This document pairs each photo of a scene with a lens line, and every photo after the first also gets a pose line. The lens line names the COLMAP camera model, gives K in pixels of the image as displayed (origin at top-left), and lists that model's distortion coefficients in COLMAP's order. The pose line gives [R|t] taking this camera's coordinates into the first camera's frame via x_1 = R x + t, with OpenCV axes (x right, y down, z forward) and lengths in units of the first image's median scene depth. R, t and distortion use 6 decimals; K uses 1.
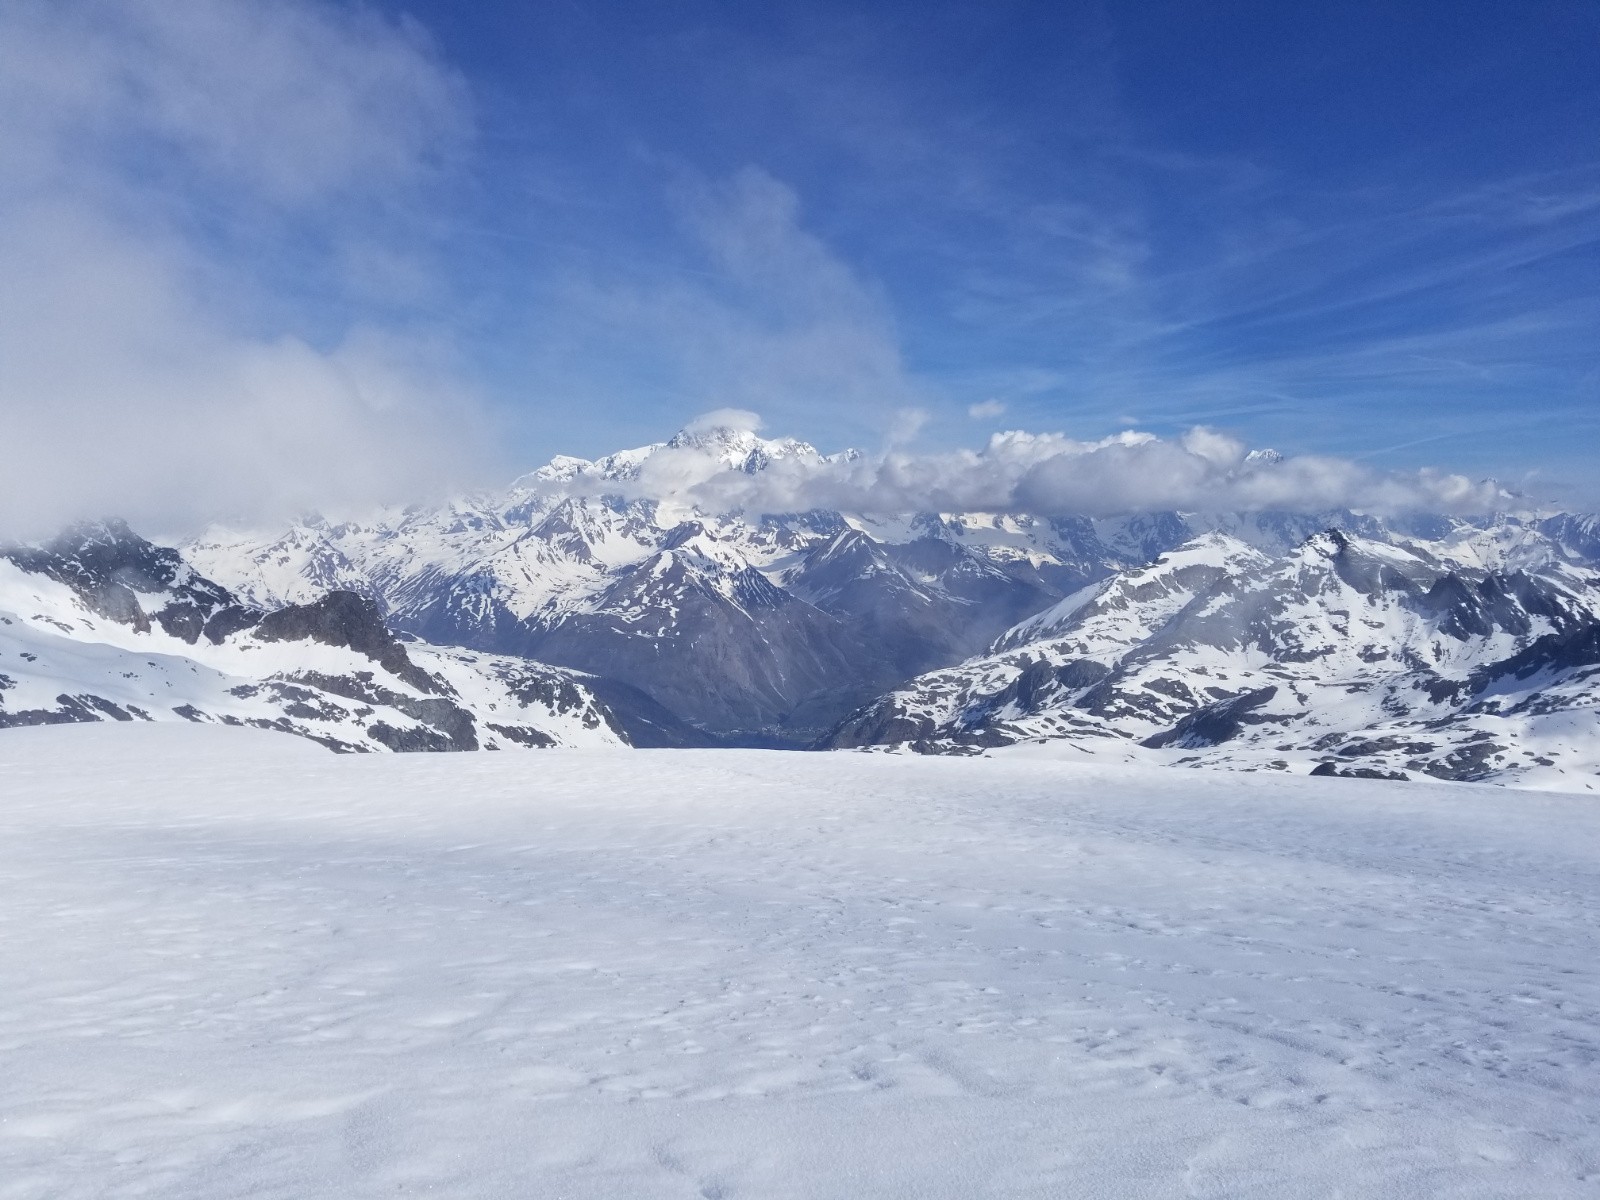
lens RADIAL K [[1253.9, 0, 787.4], [0, 1253.9, 608.8], [0, 0, 1]] dist [0.080495, -0.102503]
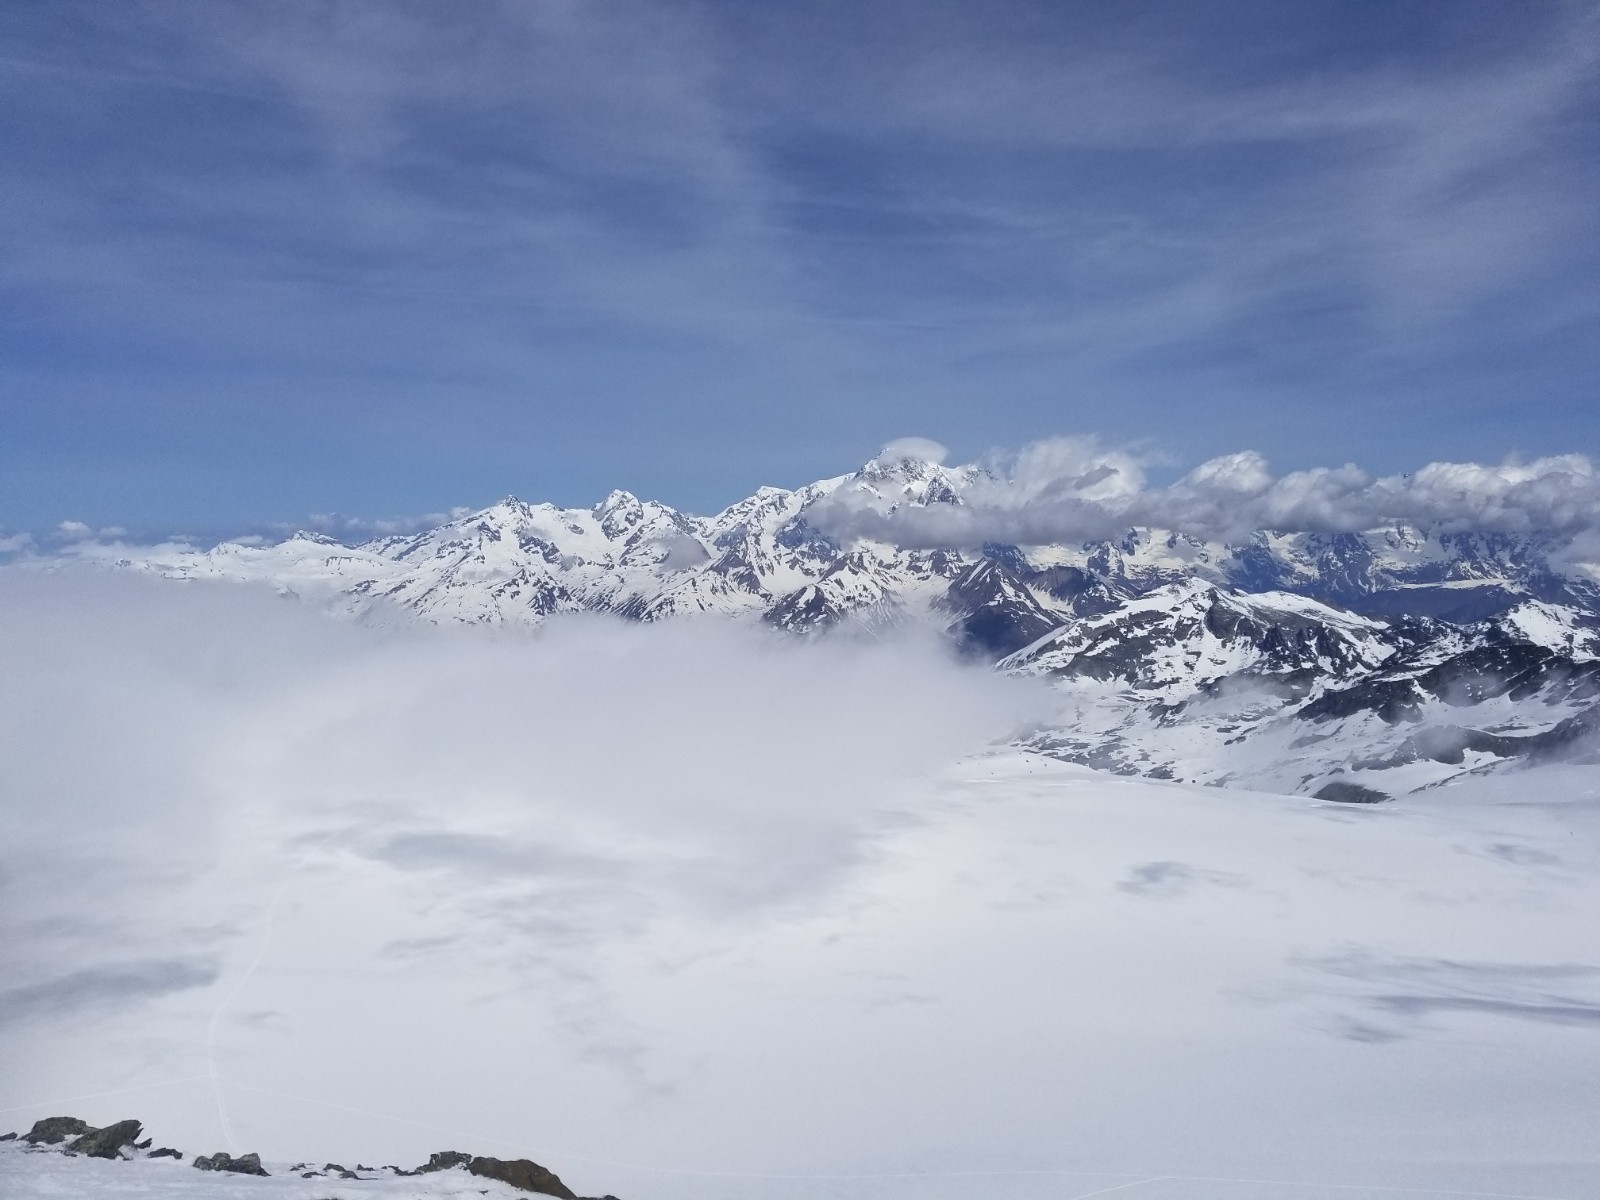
lens RADIAL K [[1253.9, 0, 787.4], [0, 1253.9, 608.8], [0, 0, 1]] dist [0.080495, -0.102503]
pose [[0.981424, -0.004377, -0.191800, 0.107412], [0.003280, 0.999976, -0.006039, -0.015508], [0.191822, 0.005297, 0.981415, -0.174190]]
